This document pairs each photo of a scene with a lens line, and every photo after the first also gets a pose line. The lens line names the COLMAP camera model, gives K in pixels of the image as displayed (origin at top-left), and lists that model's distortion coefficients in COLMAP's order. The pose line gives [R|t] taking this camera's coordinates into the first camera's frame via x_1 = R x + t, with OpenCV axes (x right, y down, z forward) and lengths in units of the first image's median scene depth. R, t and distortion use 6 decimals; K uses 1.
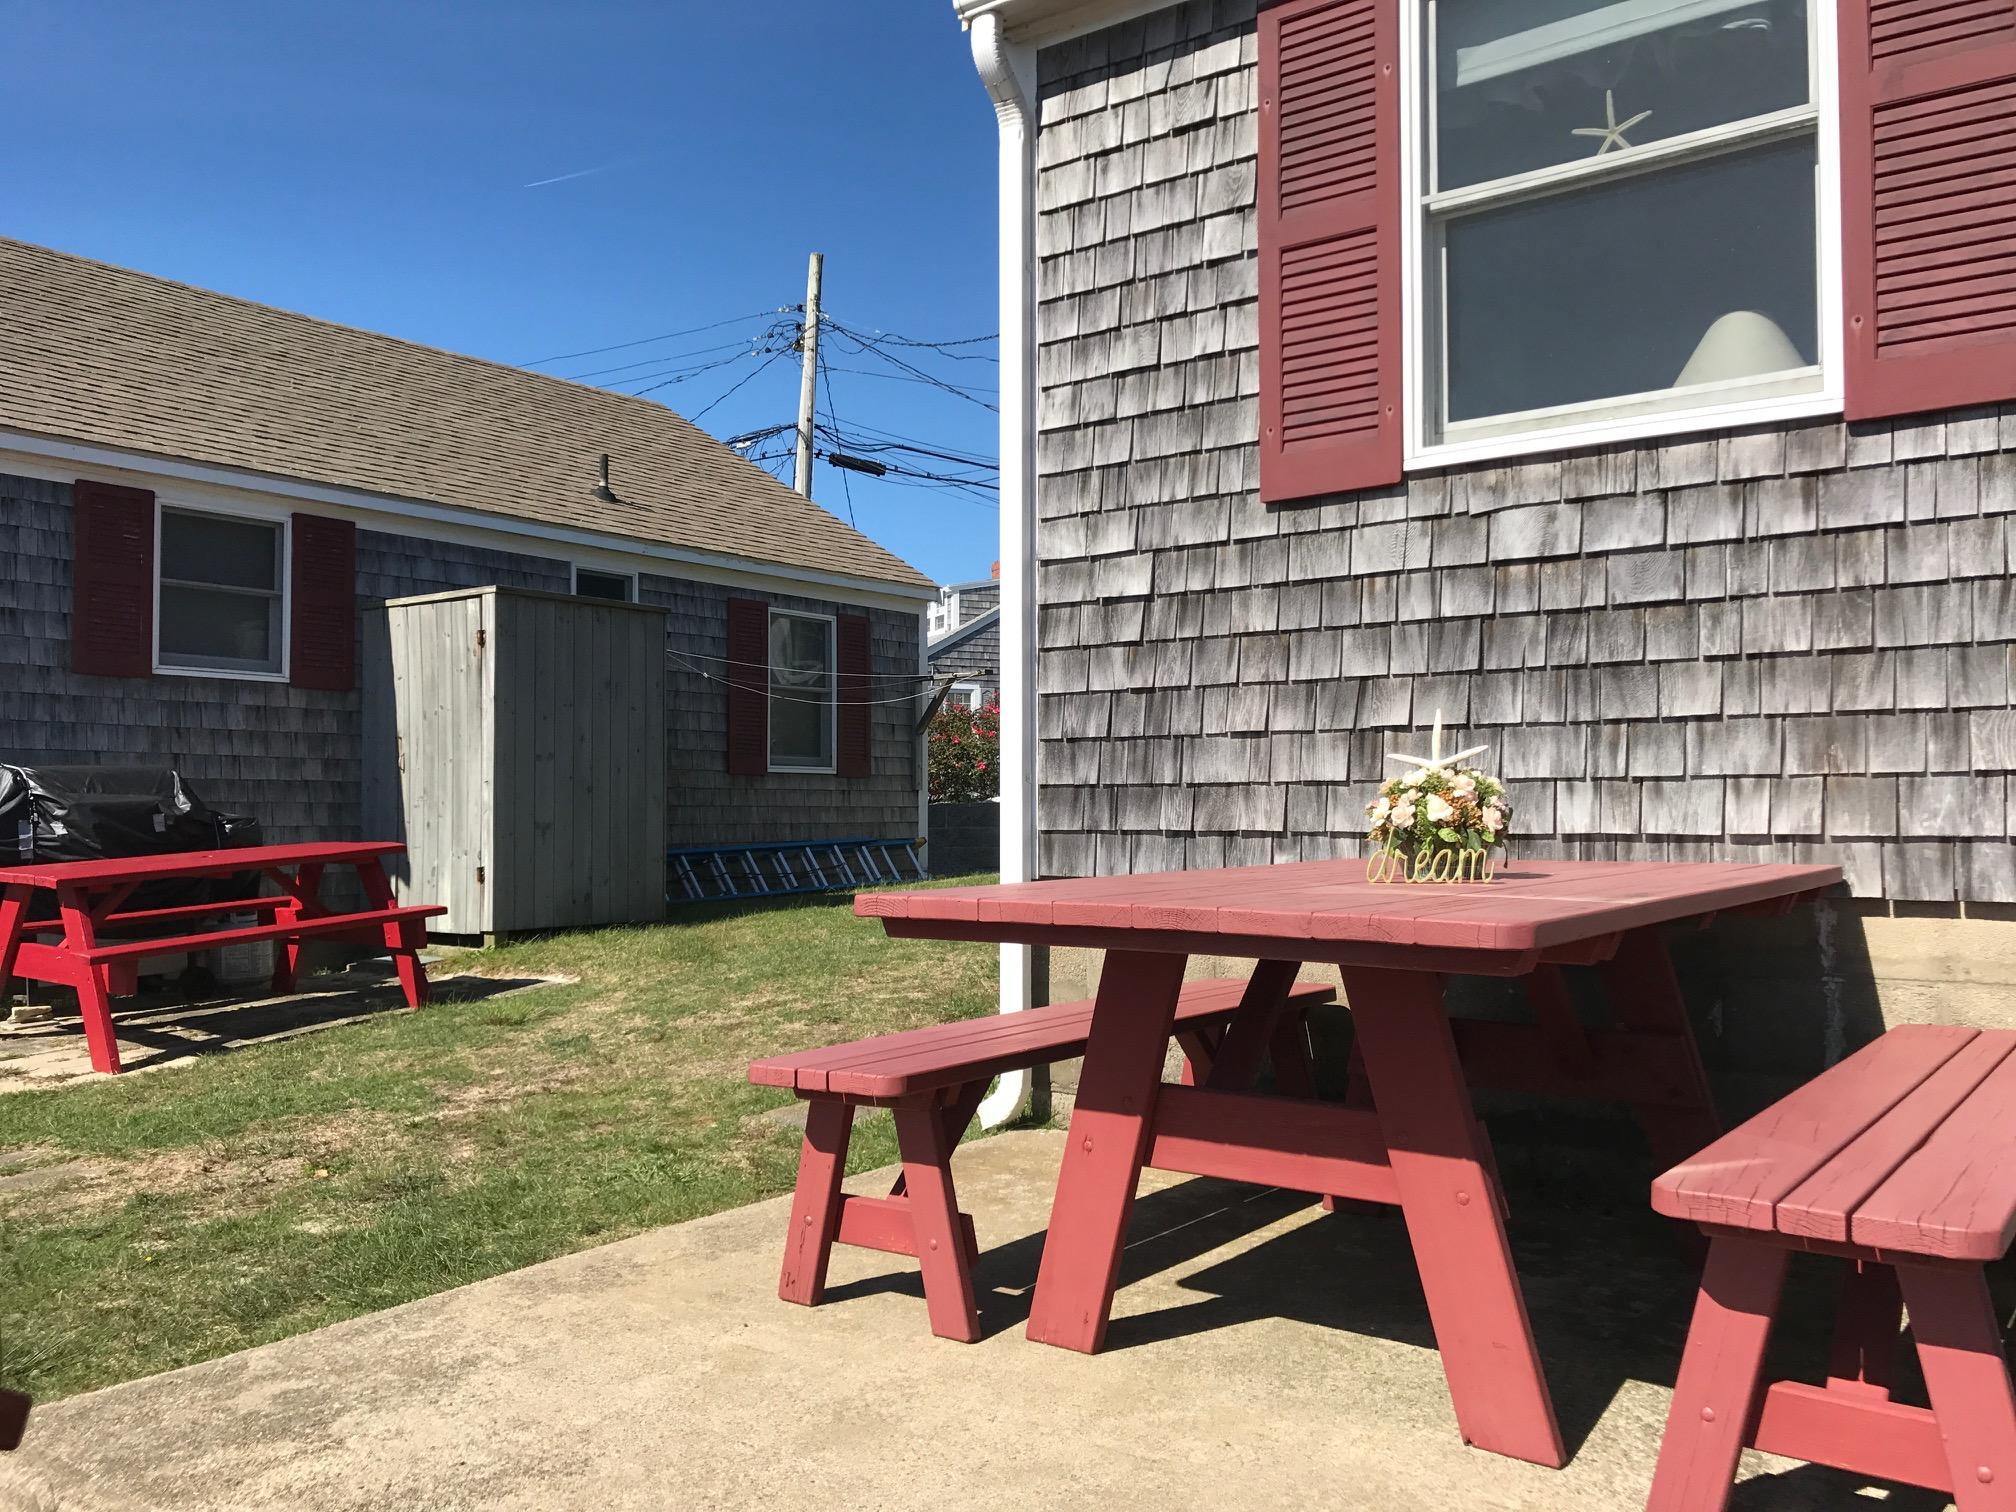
lens RADIAL K [[1629.0, 0, 1008.0], [0, 1629.0, 756.0], [0, 0, 1]] dist [0.019085, 0.012981]
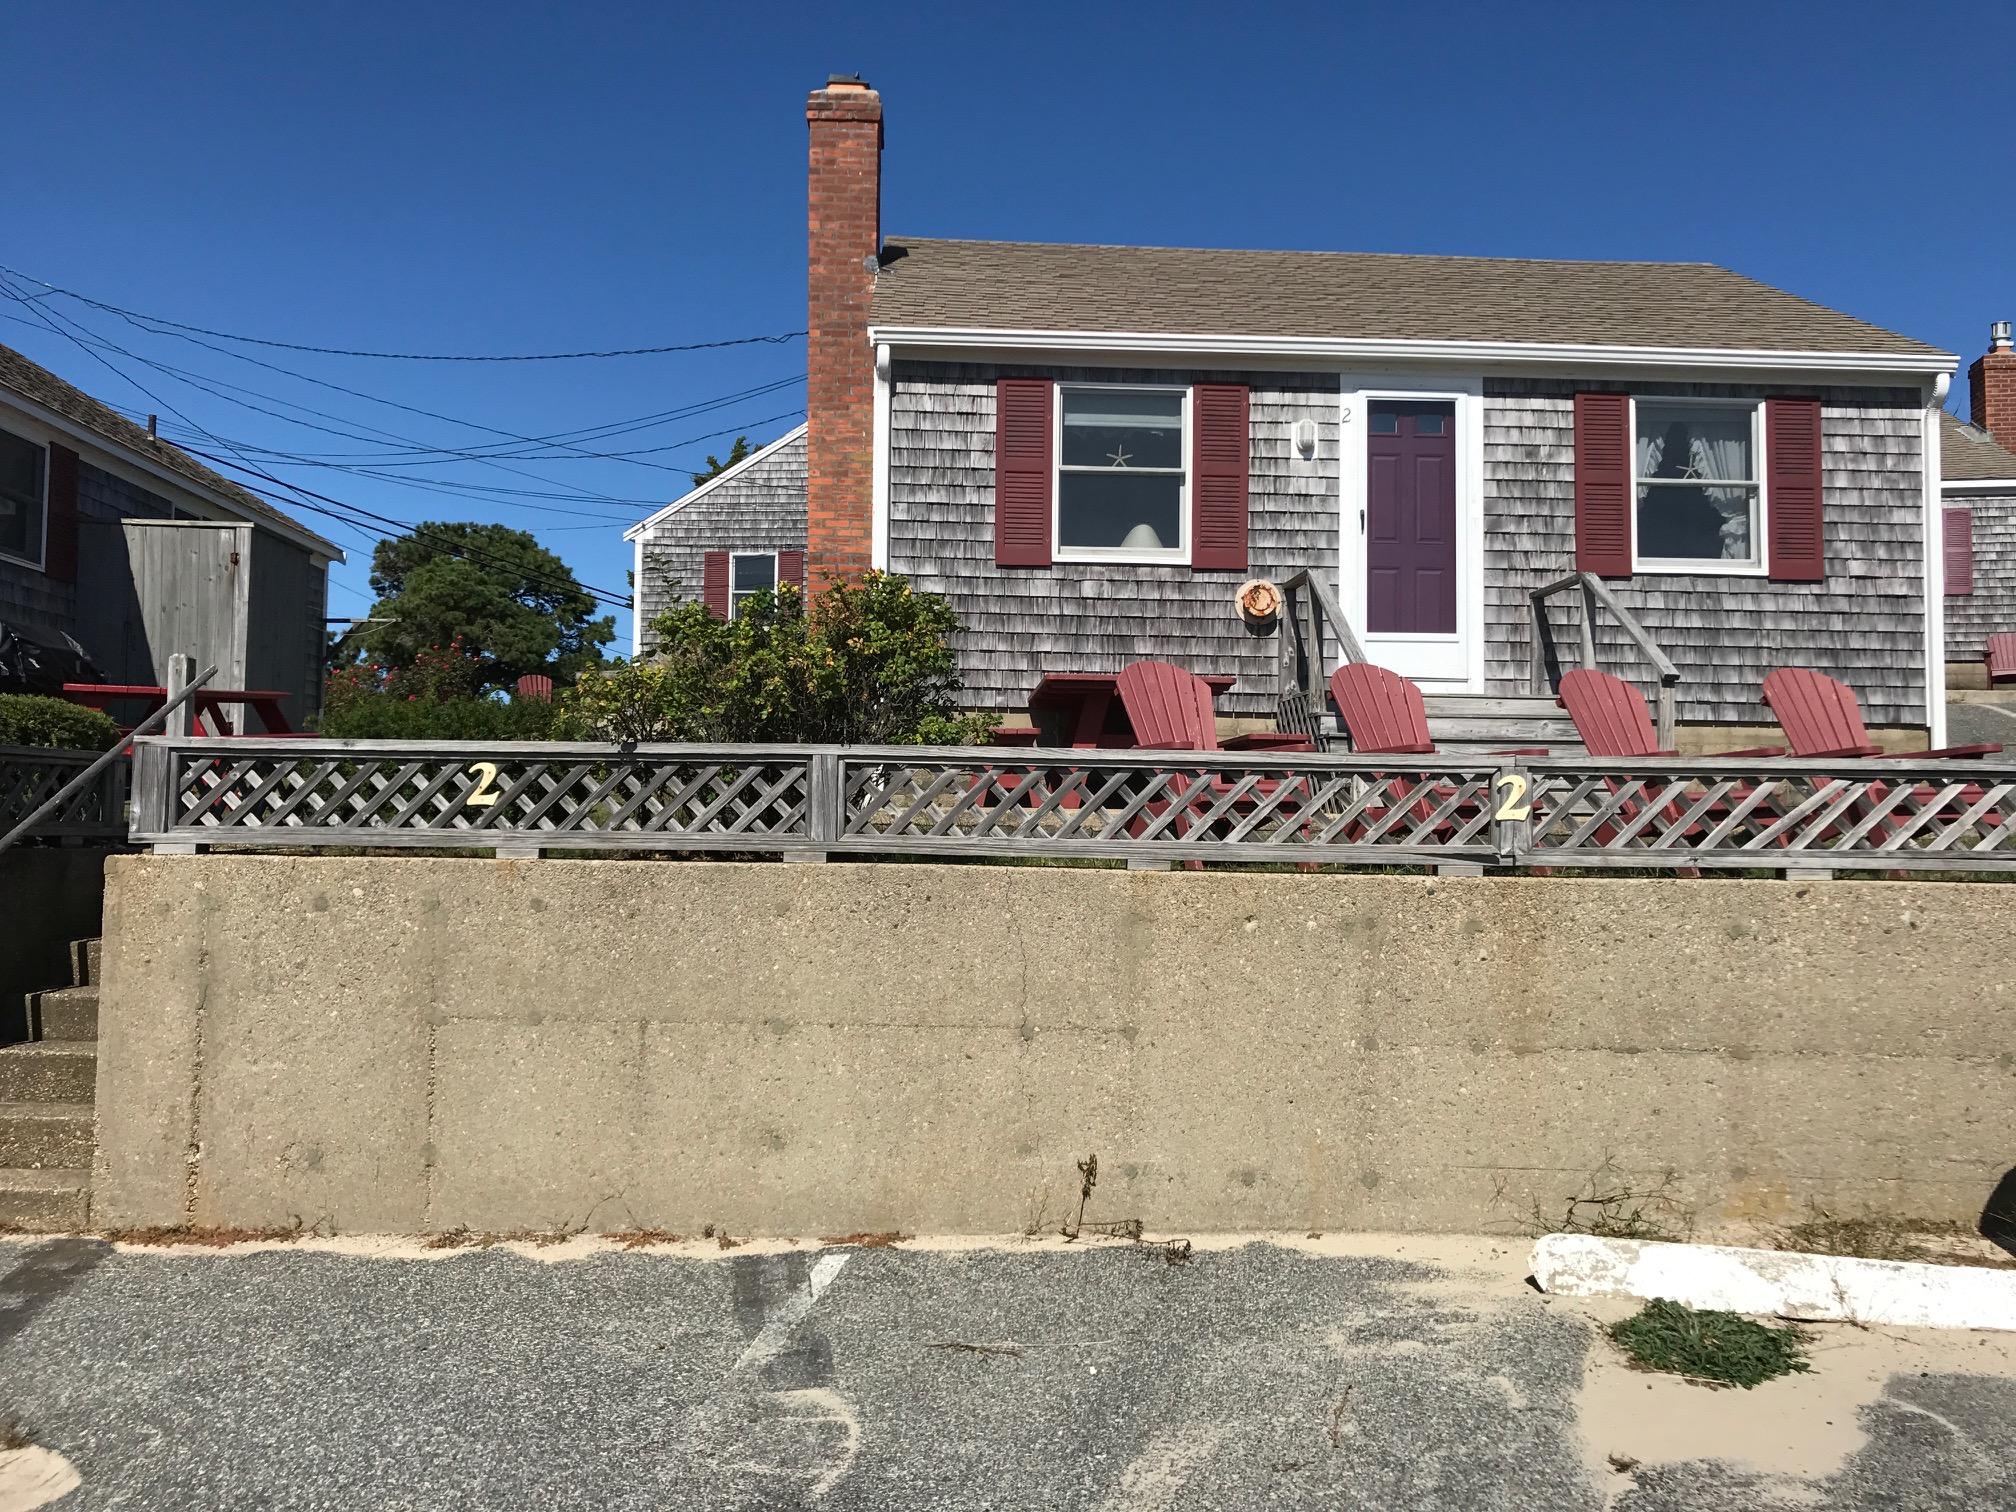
lens RADIAL K [[1669.8, 0, 968.5], [0, 1669.8, 725.9], [0, 0, 1]] dist [0.067699, -0.181826]
pose [[0.761118, 0.053963, 0.646365, -0.827447], [-0.038789, 0.998536, -0.037689, 0.107269], [-0.647452, 0.003614, 0.762097, -0.530328]]
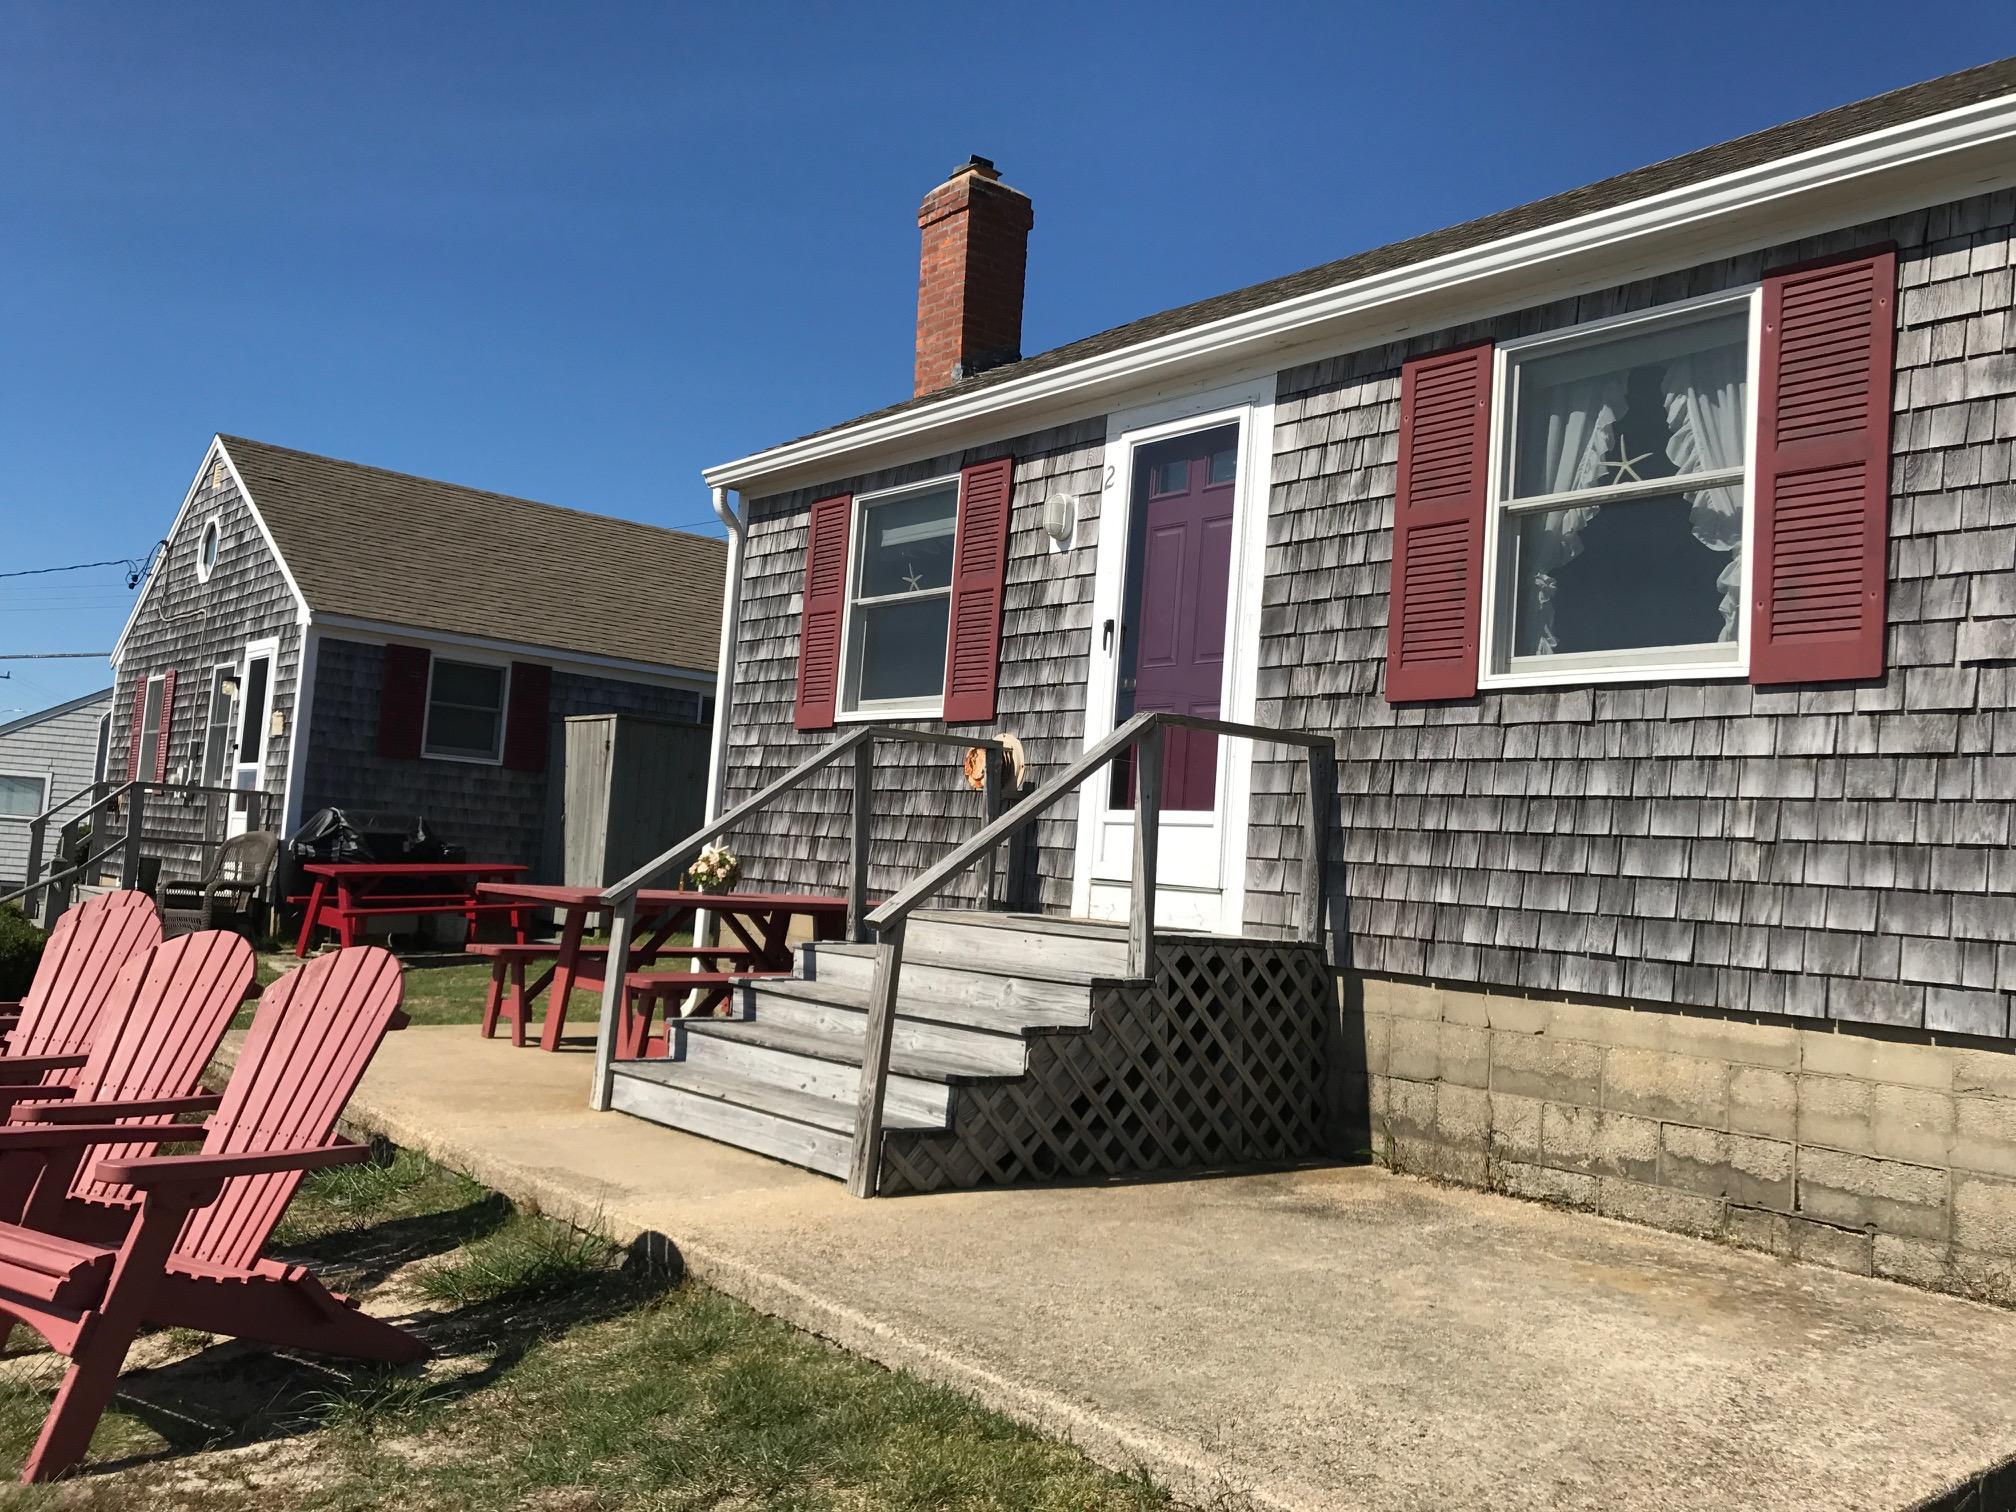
lens RADIAL K [[1666.9, 0, 1008.0], [0, 1666.9, 756.0], [0, 0, 1]] dist [0.053397, -0.057868]
pose [[0.970352, 0.054503, -0.235469, 0.489345], [-0.064717, 0.997259, -0.035865, -0.030443], [0.232869, 0.050041, 0.971220, -0.555845]]
